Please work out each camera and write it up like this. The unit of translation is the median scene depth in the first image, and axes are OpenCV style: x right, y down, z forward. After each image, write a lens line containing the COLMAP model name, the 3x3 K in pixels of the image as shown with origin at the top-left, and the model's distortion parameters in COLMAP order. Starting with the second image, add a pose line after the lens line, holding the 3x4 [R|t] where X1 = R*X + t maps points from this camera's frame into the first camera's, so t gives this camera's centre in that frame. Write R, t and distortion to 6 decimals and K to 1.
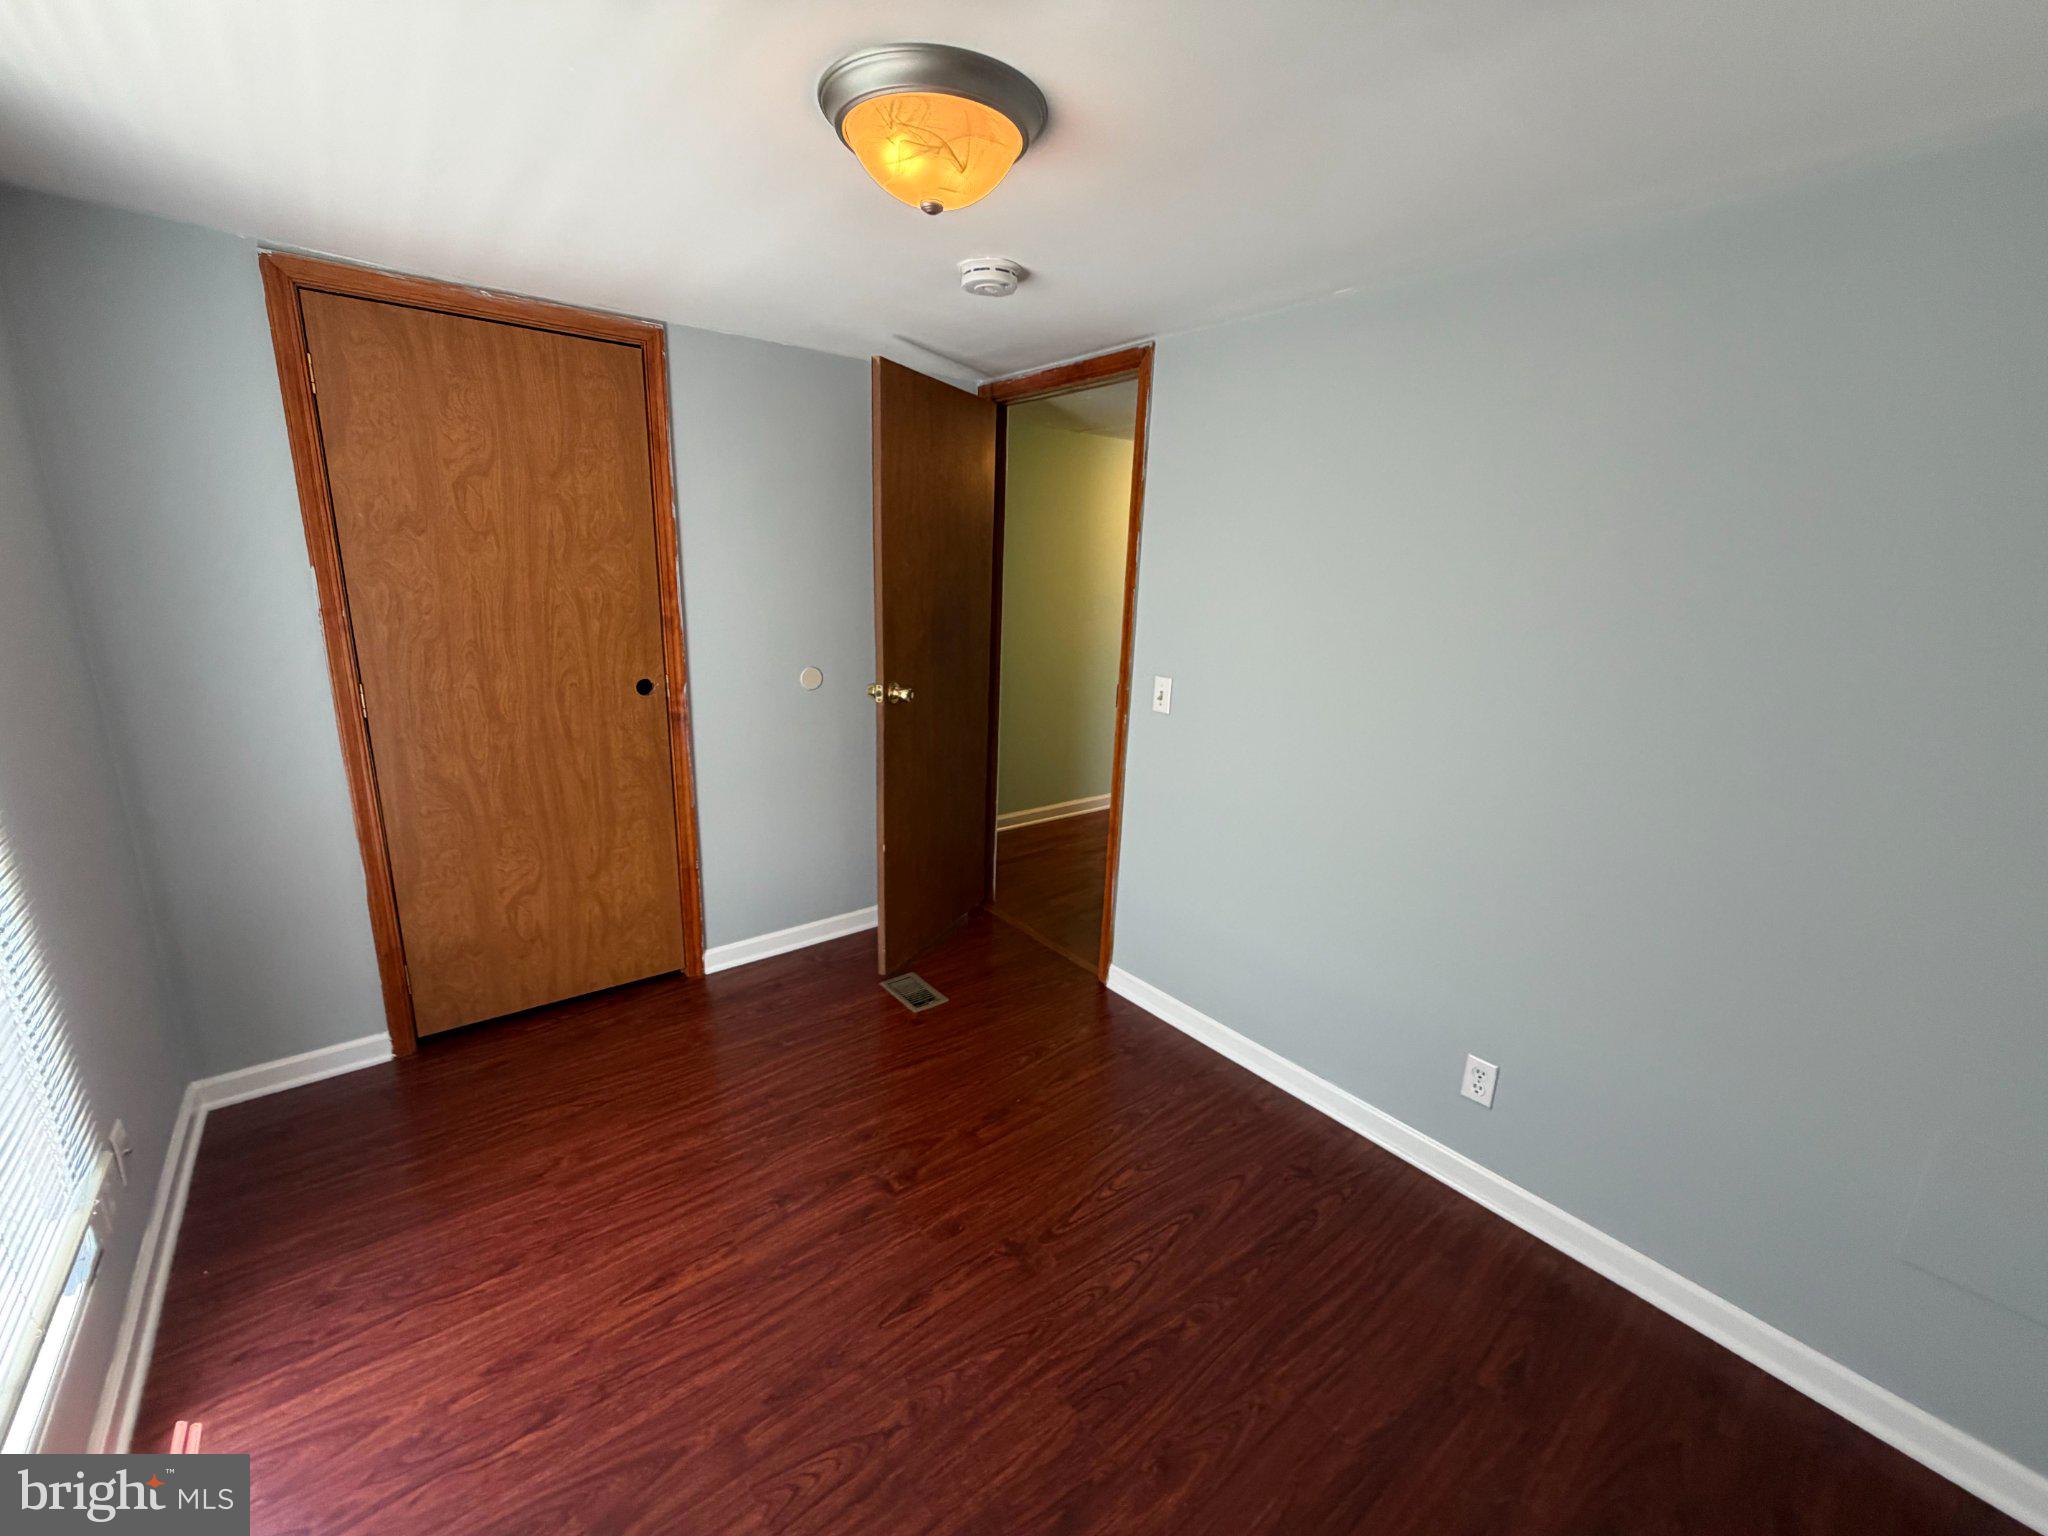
lens RADIAL K [[818.8, 0, 1024.0], [0, 818.8, 768.0], [0, 0, 1]] dist [-0.001840, -0.000072]
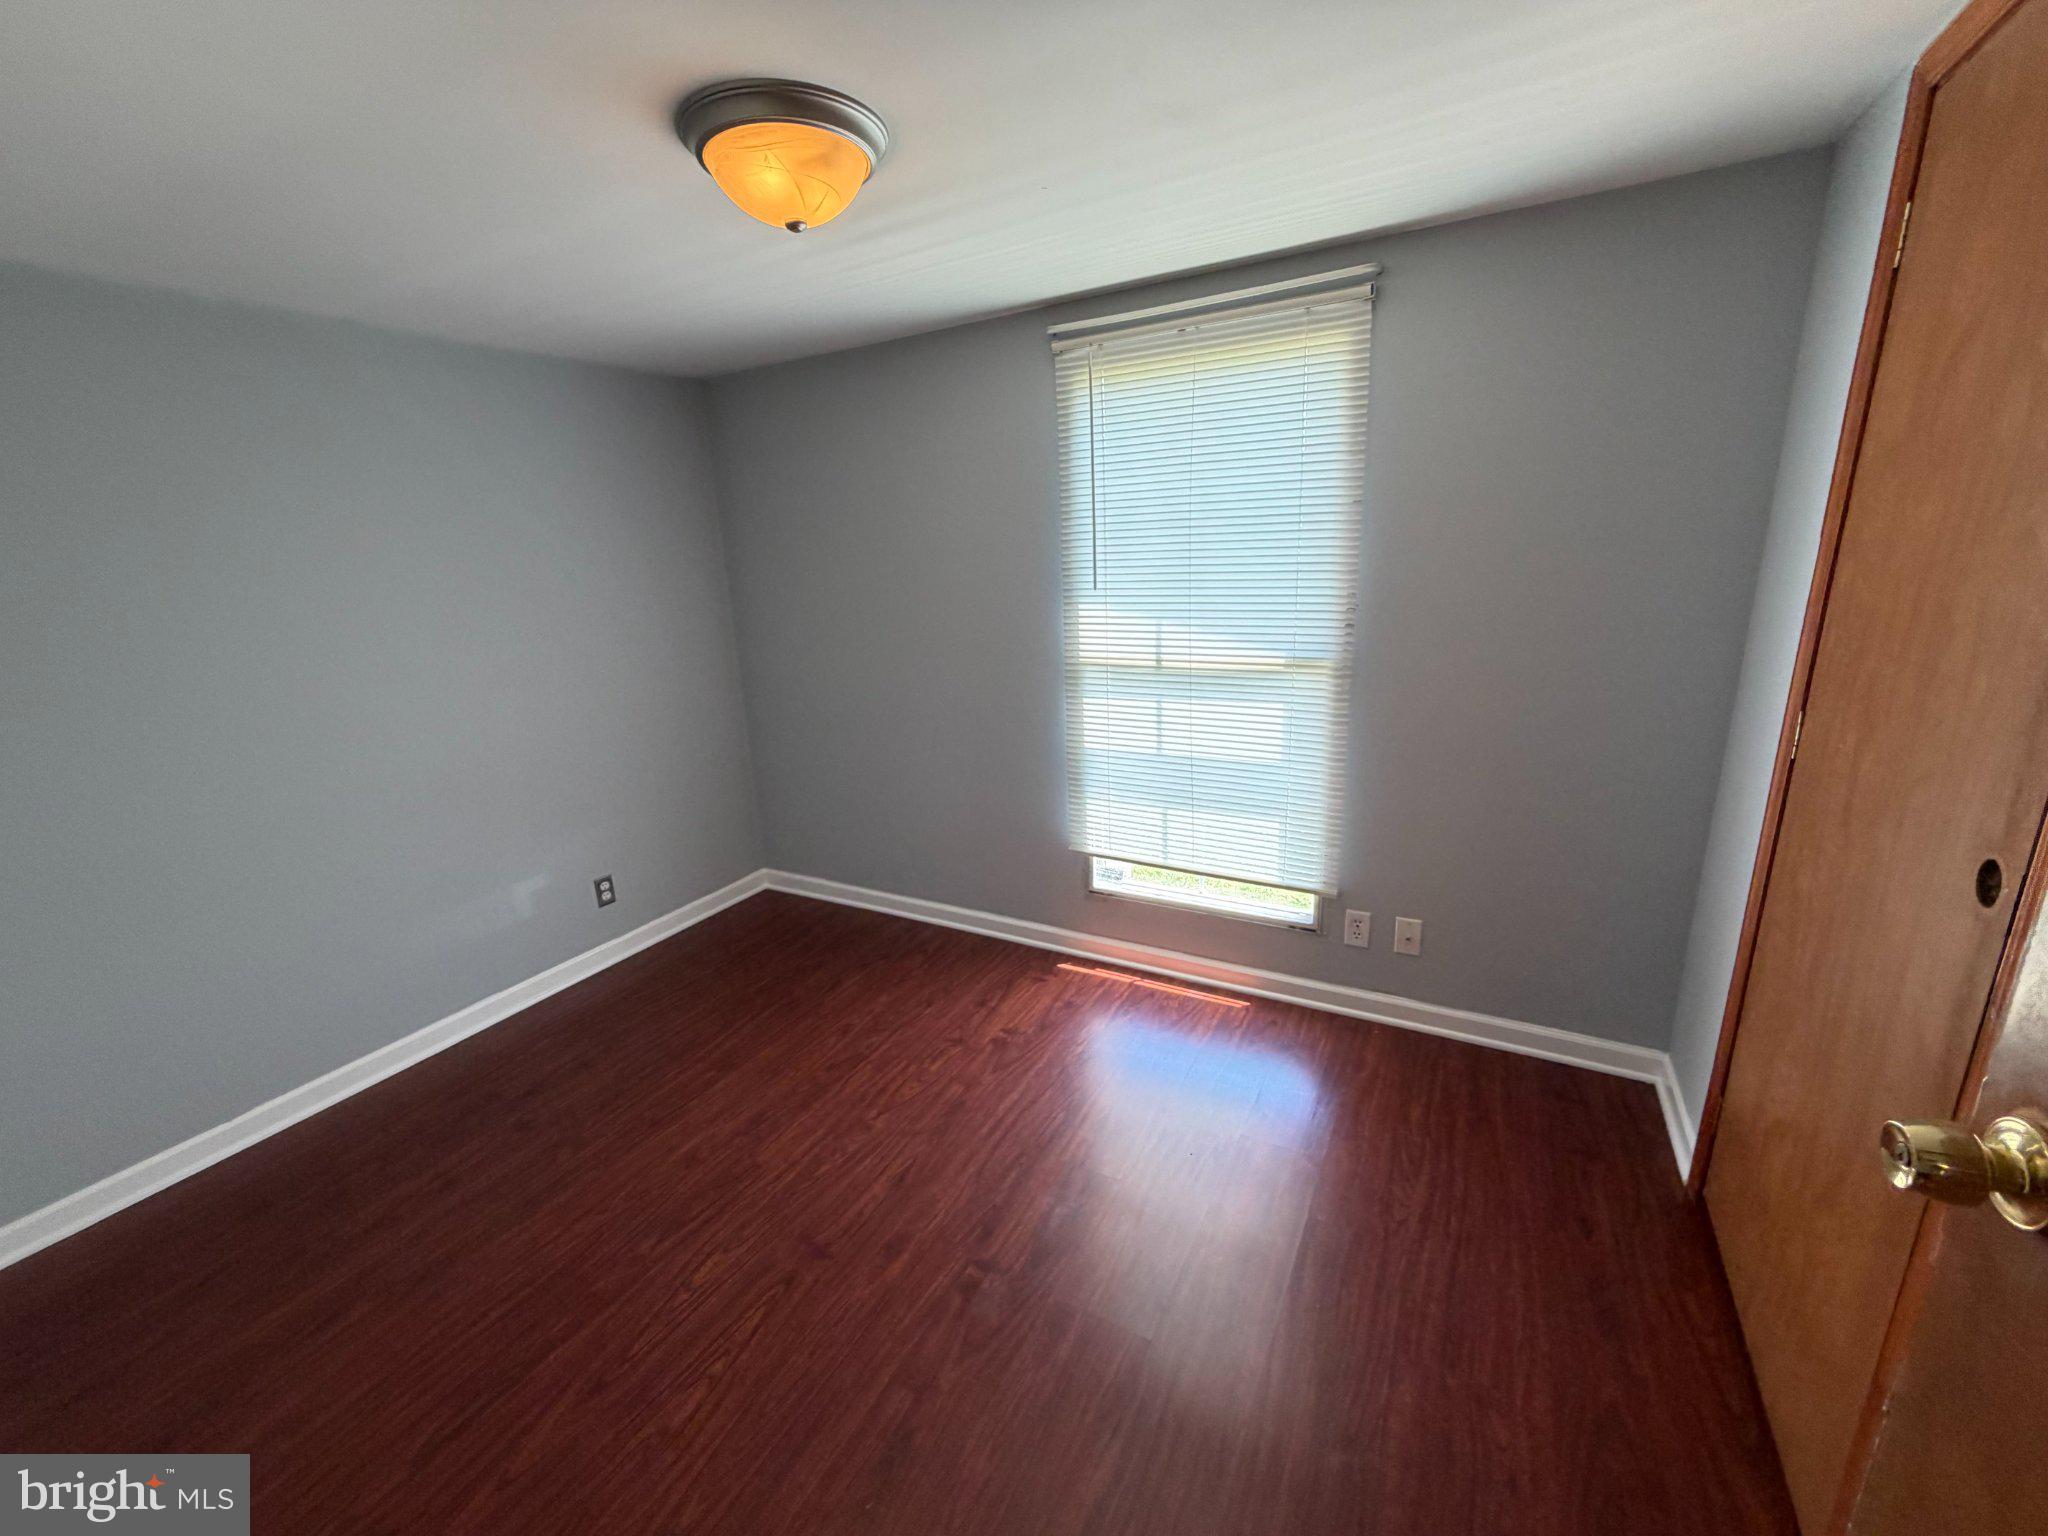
lens RADIAL K [[818.8, 0, 1024.0], [0, 818.8, 768.0], [0, 0, 1]] dist [-0.001840, -0.000072]
pose [[-0.927507, 0.103282, -0.359256, 0.058040], [-0.077005, 0.887667, 0.454002, -0.407114], [0.365789, 0.448754, -0.815364, 1.685315]]
